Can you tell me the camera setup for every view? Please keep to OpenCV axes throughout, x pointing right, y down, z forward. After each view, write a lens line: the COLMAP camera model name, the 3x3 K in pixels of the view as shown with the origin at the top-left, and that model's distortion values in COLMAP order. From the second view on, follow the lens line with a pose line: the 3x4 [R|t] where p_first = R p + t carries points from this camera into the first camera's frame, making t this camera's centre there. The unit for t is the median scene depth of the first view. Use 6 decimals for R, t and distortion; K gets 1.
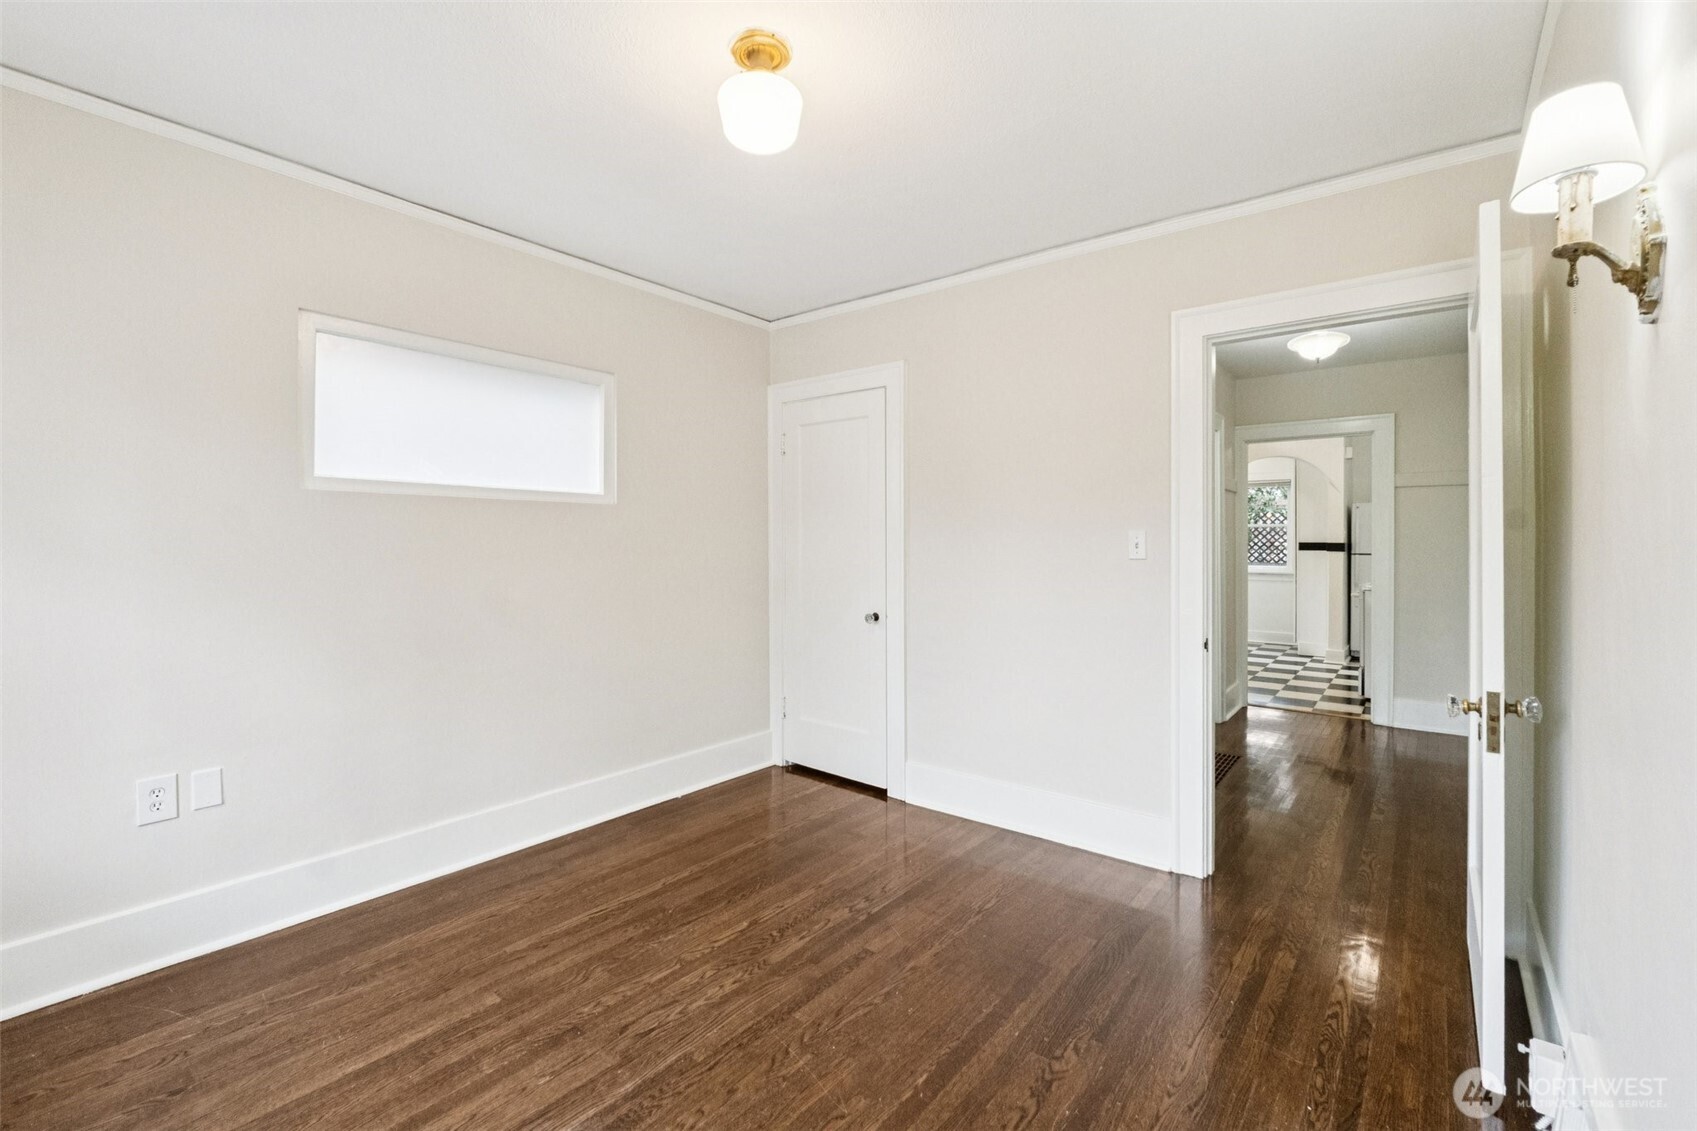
lens RADIAL K [[736.7, 0, 852.1], [0, 736.7, 550.0], [0, 0, 1]] dist [-0.009420, -0.000101]
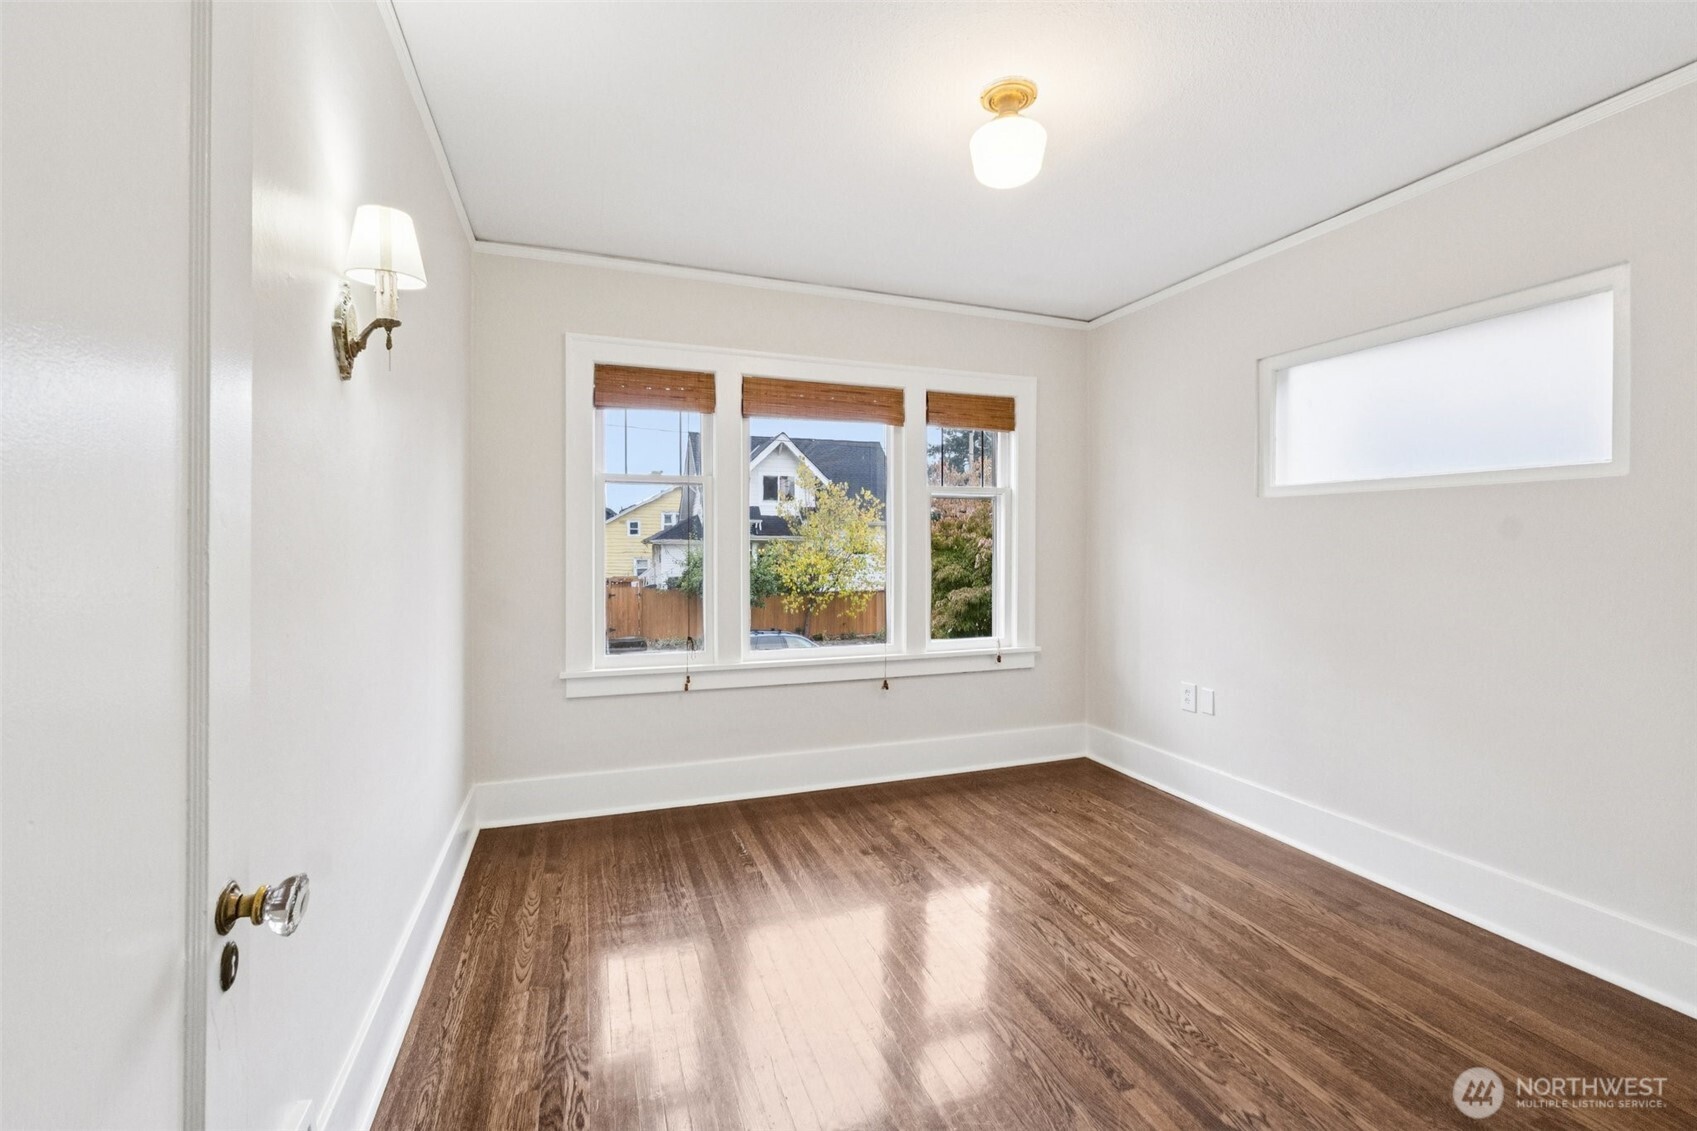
lens RADIAL K [[736.7, 0, 854.1], [0, 736.7, 568.8], [0, 0, 1]] dist [-0.009420, -0.000101]
pose [[-0.522810, 0.029271, -0.851947, 0.743512], [-0.012881, 0.999025, 0.042229, -0.003574], [0.852352, 0.033051, -0.521923, 1.083596]]
